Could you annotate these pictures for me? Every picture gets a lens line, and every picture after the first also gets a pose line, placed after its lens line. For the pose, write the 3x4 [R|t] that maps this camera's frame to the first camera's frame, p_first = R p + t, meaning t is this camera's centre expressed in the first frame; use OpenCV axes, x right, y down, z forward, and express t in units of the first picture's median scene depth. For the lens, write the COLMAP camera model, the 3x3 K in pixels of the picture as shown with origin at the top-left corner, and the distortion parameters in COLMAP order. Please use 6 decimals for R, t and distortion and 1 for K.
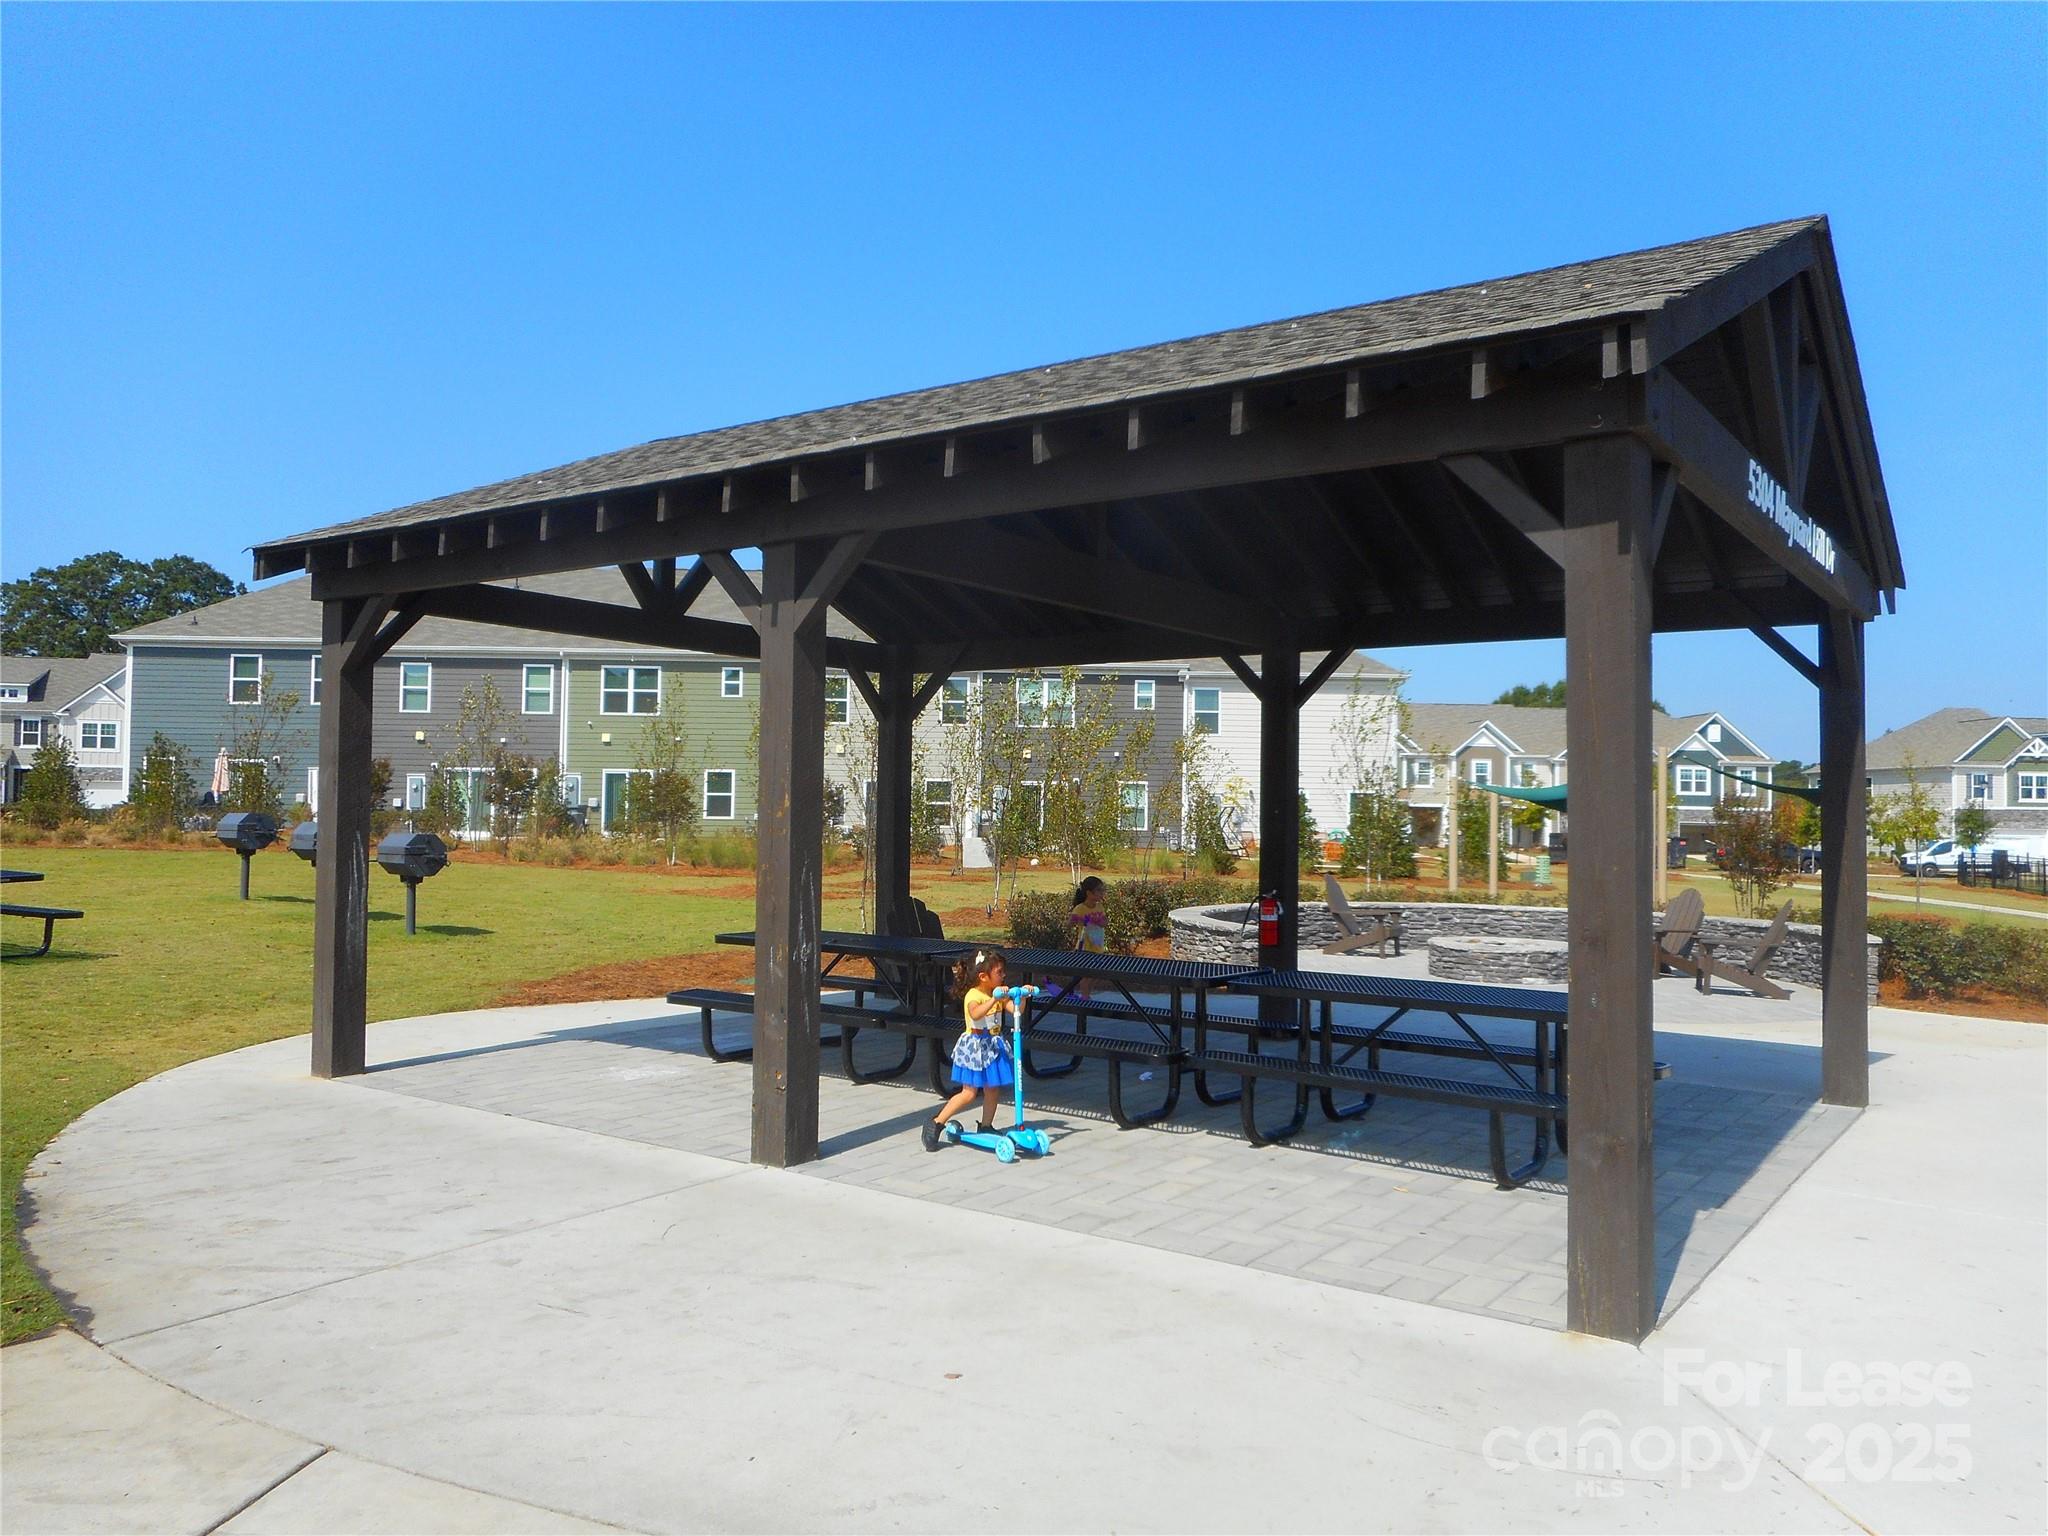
lens RADIAL K [[1538.8, 0, 1024.0], [0, 1538.8, 768.0], [0, 0, 1]] dist [-0.010580, 0.000965]
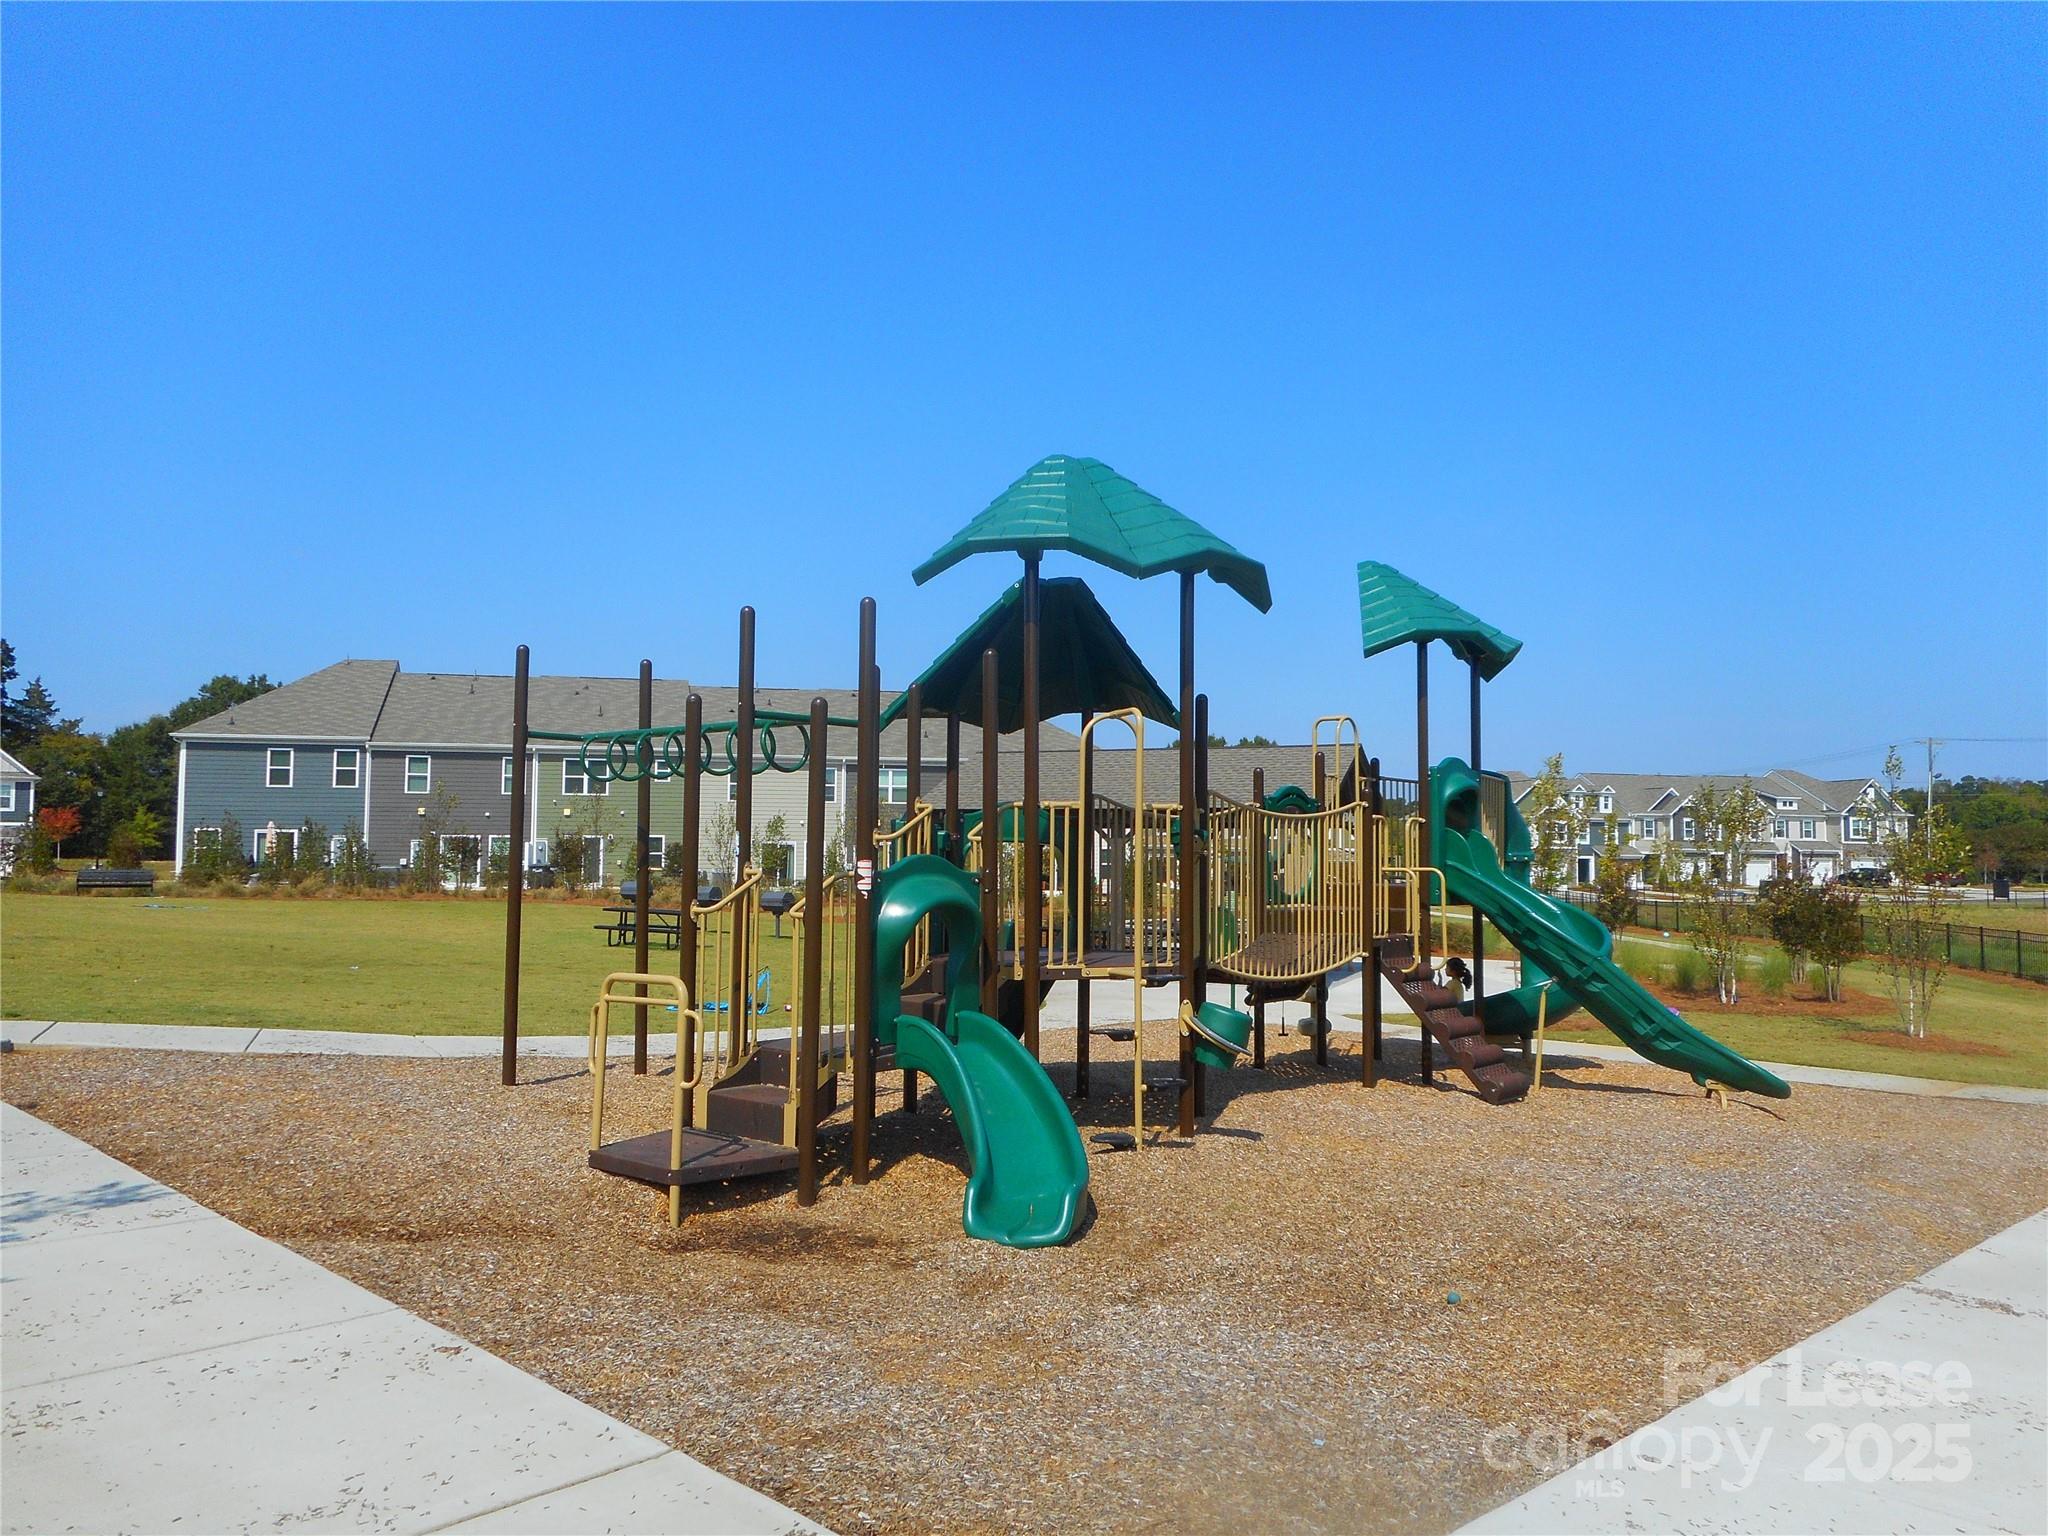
lens RADIAL K [[1538.8, 0, 1024.0], [0, 1538.8, 768.0], [0, 0, 1]] dist [-0.010580, 0.000965]
pose [[0.975348, 0.003096, 0.220649, -0.179001], [0.001718, 0.999765, -0.021626, -0.028213], [-0.220664, 0.021472, 0.975113, -0.401527]]
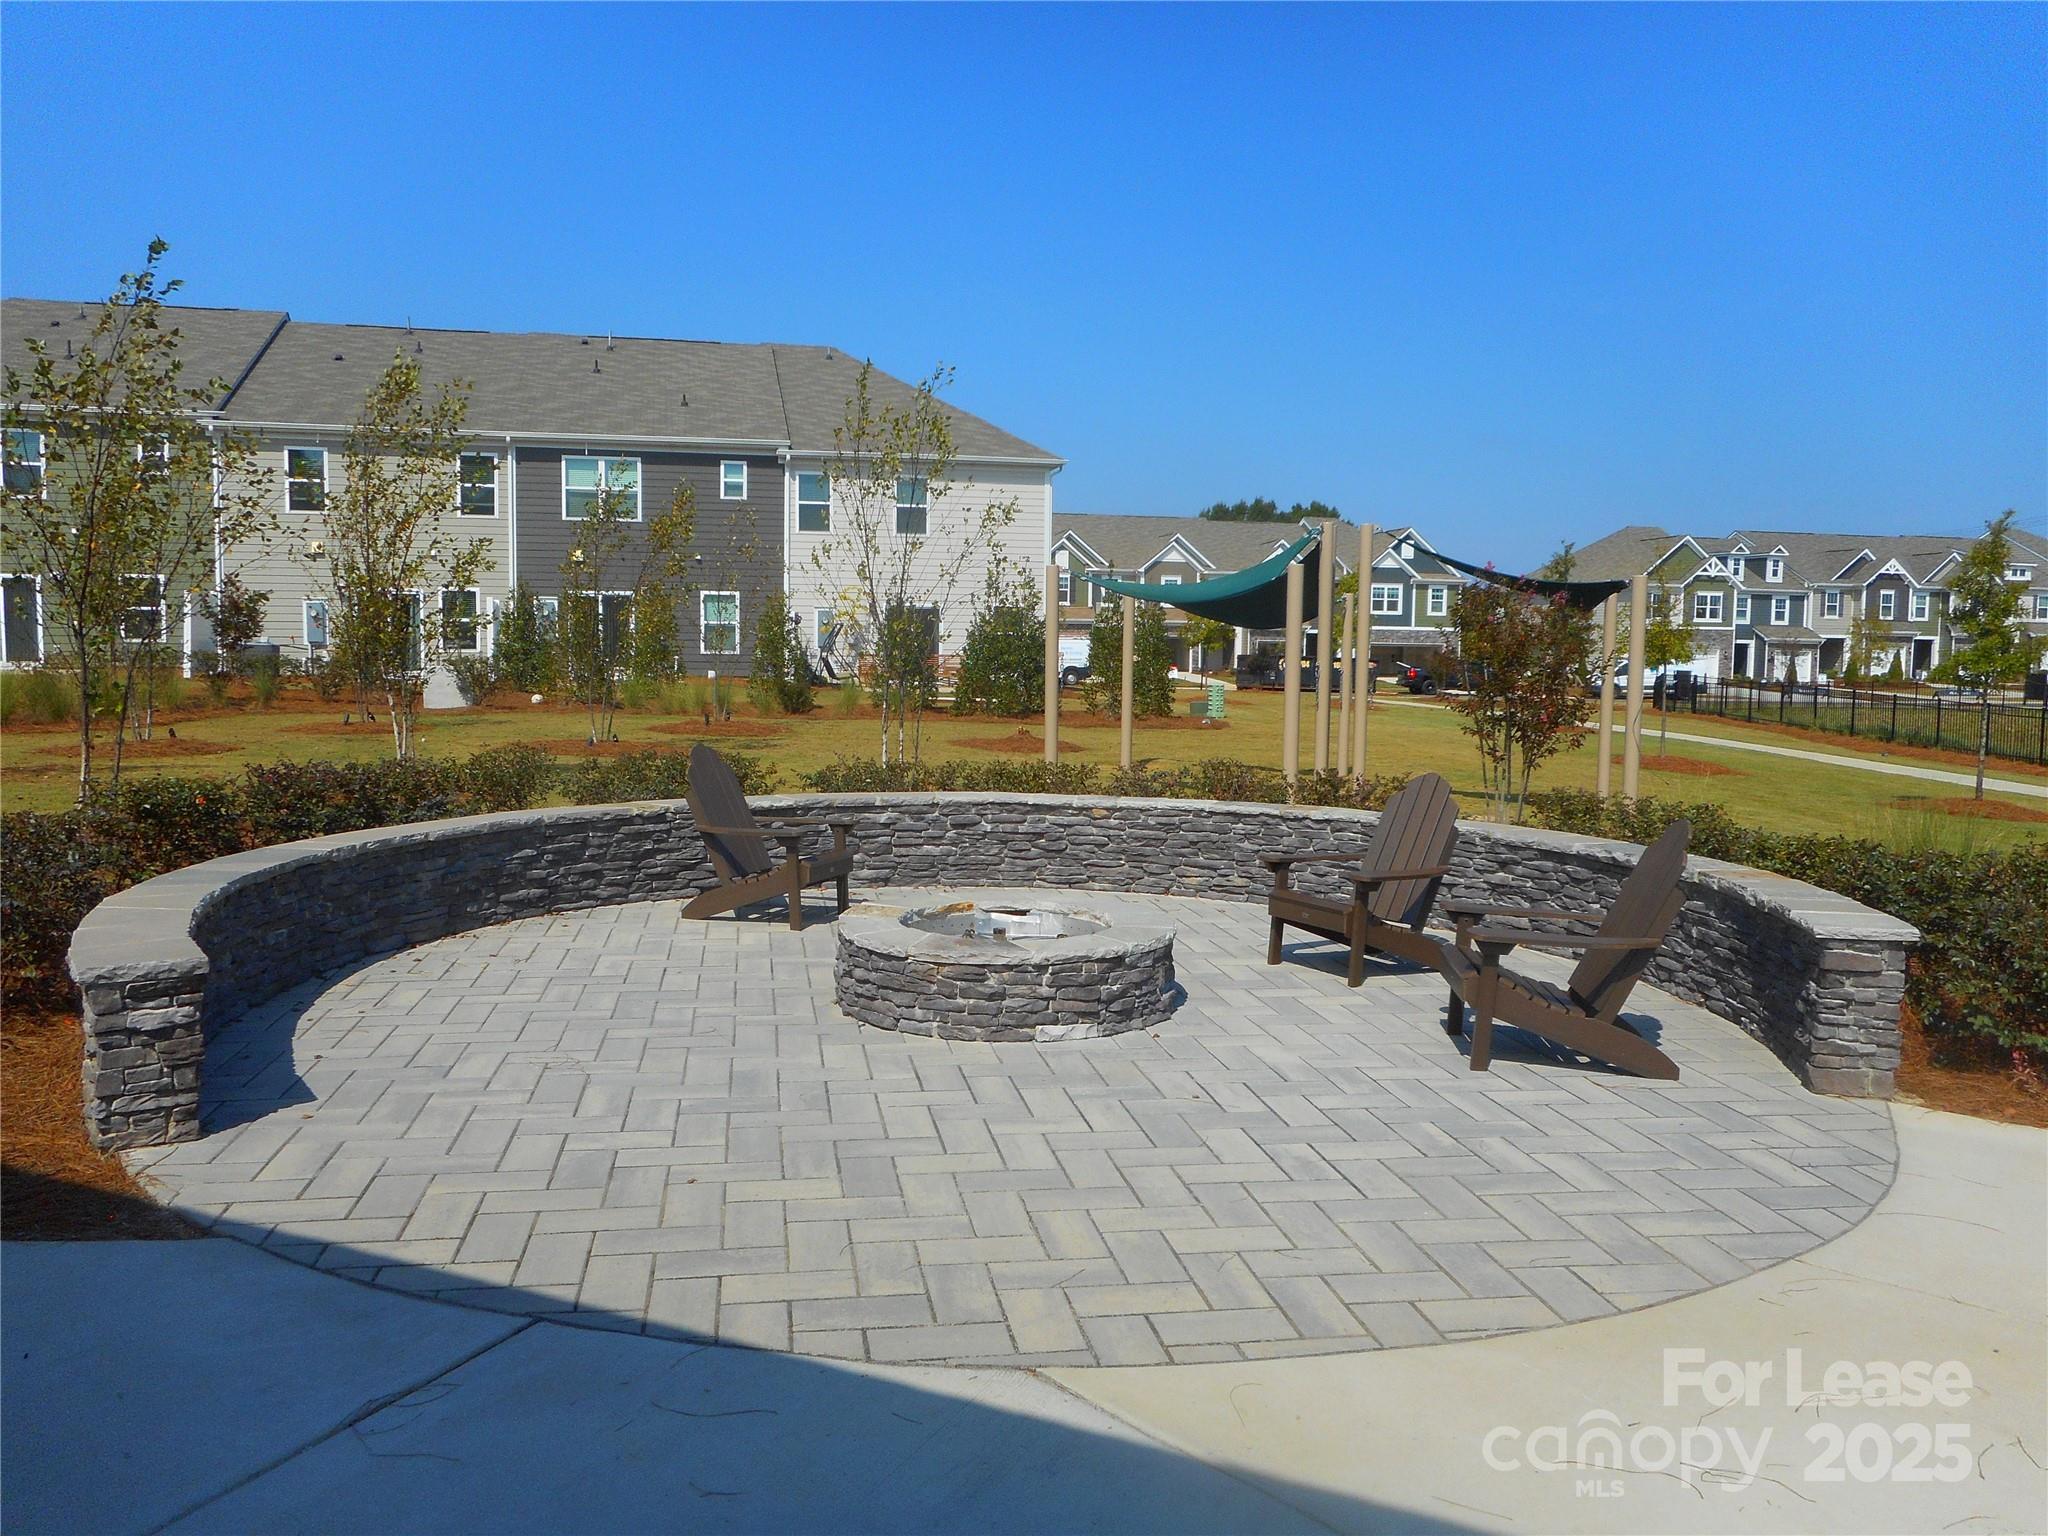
lens RADIAL K [[1538.8, 0, 1024.0], [0, 1538.8, 768.0], [0, 0, 1]] dist [-0.010580, 0.000965]
pose [[0.983086, -0.018263, 0.182233, 0.074286], [-0.002693, 0.993466, 0.114092, 0.007739], [-0.183126, -0.112653, 0.976614, 0.184688]]
